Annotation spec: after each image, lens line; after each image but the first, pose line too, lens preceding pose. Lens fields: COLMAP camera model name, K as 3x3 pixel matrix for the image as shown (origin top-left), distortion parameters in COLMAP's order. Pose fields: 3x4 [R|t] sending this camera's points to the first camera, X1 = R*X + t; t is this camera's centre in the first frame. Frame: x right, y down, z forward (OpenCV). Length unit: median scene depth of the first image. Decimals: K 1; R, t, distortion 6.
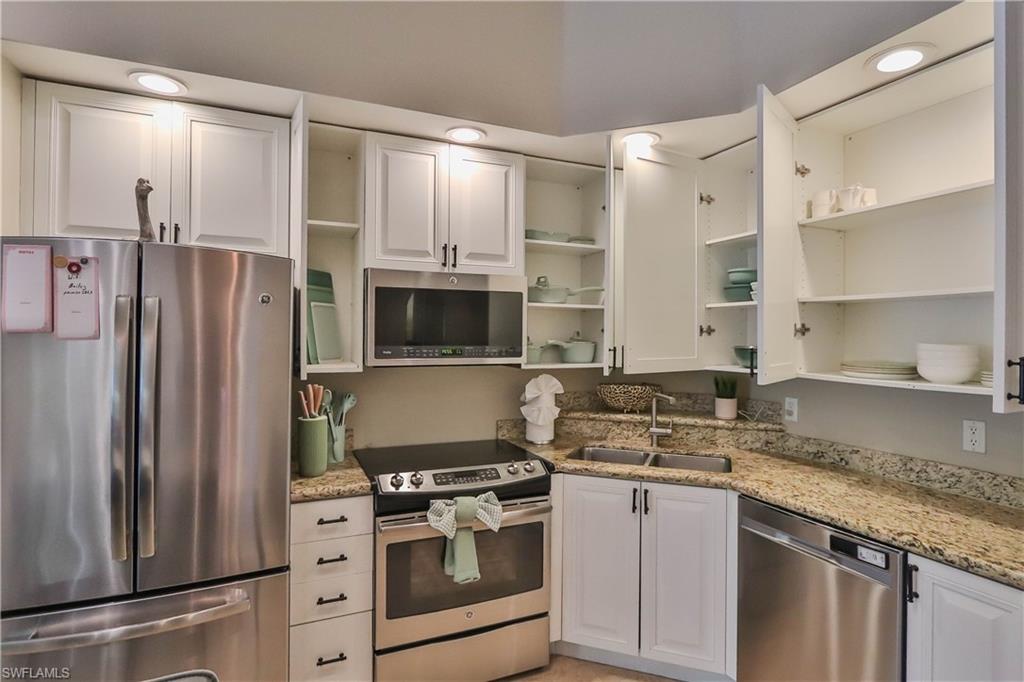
lens RADIAL K [[530.3, 0, 514.2], [0, 530.3, 331.8], [0, 0, 1]] dist [-0.016717, 0.000304]
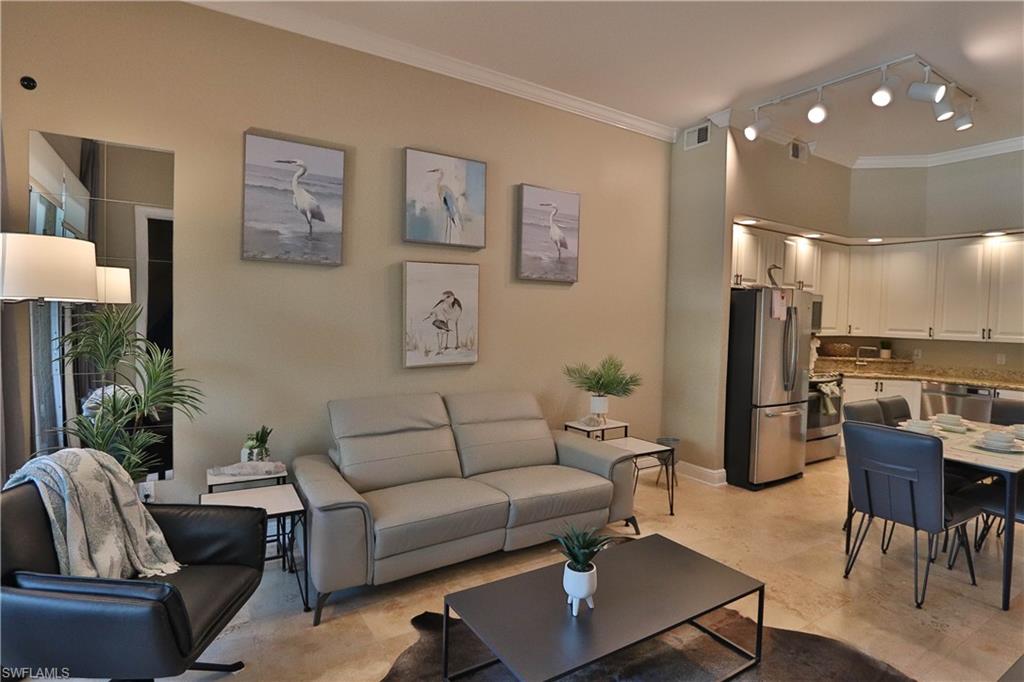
lens RADIAL K [[530.3, 0, 514.2], [0, 530.3, 331.8], [0, 0, 1]] dist [-0.016717, 0.000304]
pose [[0.987616, 0.016396, 0.156031, -1.896742], [-0.022565, 0.999029, 0.037848, -0.001154], [-0.155258, -0.040900, 0.987027, -1.214801]]
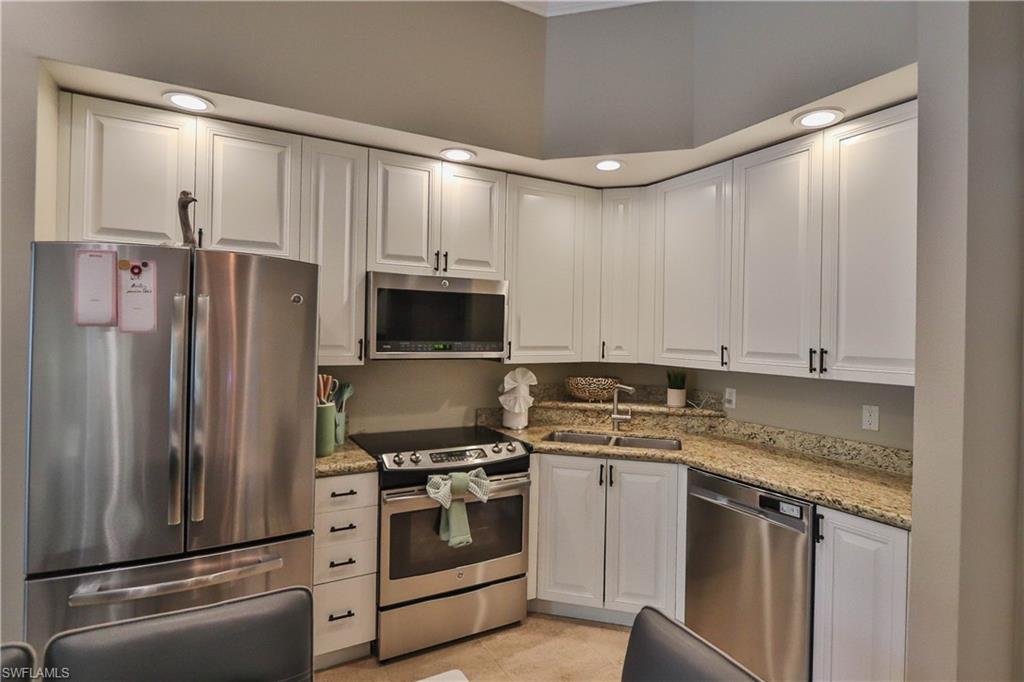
lens RADIAL K [[530.3, 0, 514.2], [0, 530.3, 331.8], [0, 0, 1]] dist [-0.016717, 0.000304]
pose [[0.995464, 0.011877, 0.094394, -0.079390], [-0.012445, 0.999908, 0.005436, -0.002192], [-0.094321, -0.006586, 0.995520, -0.147434]]
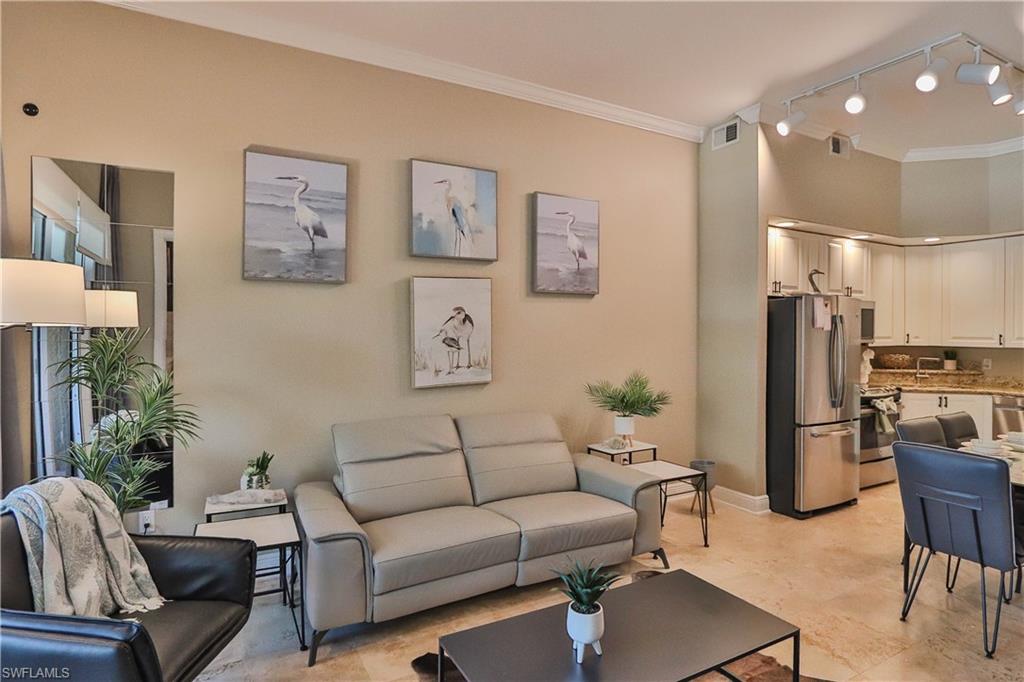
lens RADIAL K [[553.9, 0, 513.6], [0, 553.9, 331.5], [0, 0, 1]] dist [-0.016923, 0.000952]
pose [[0.996004, 0.000242, 0.089304, -1.824699], [-0.000941, 0.999969, 0.007785, -0.001081], [-0.089300, -0.007838, 0.995974, -1.191673]]
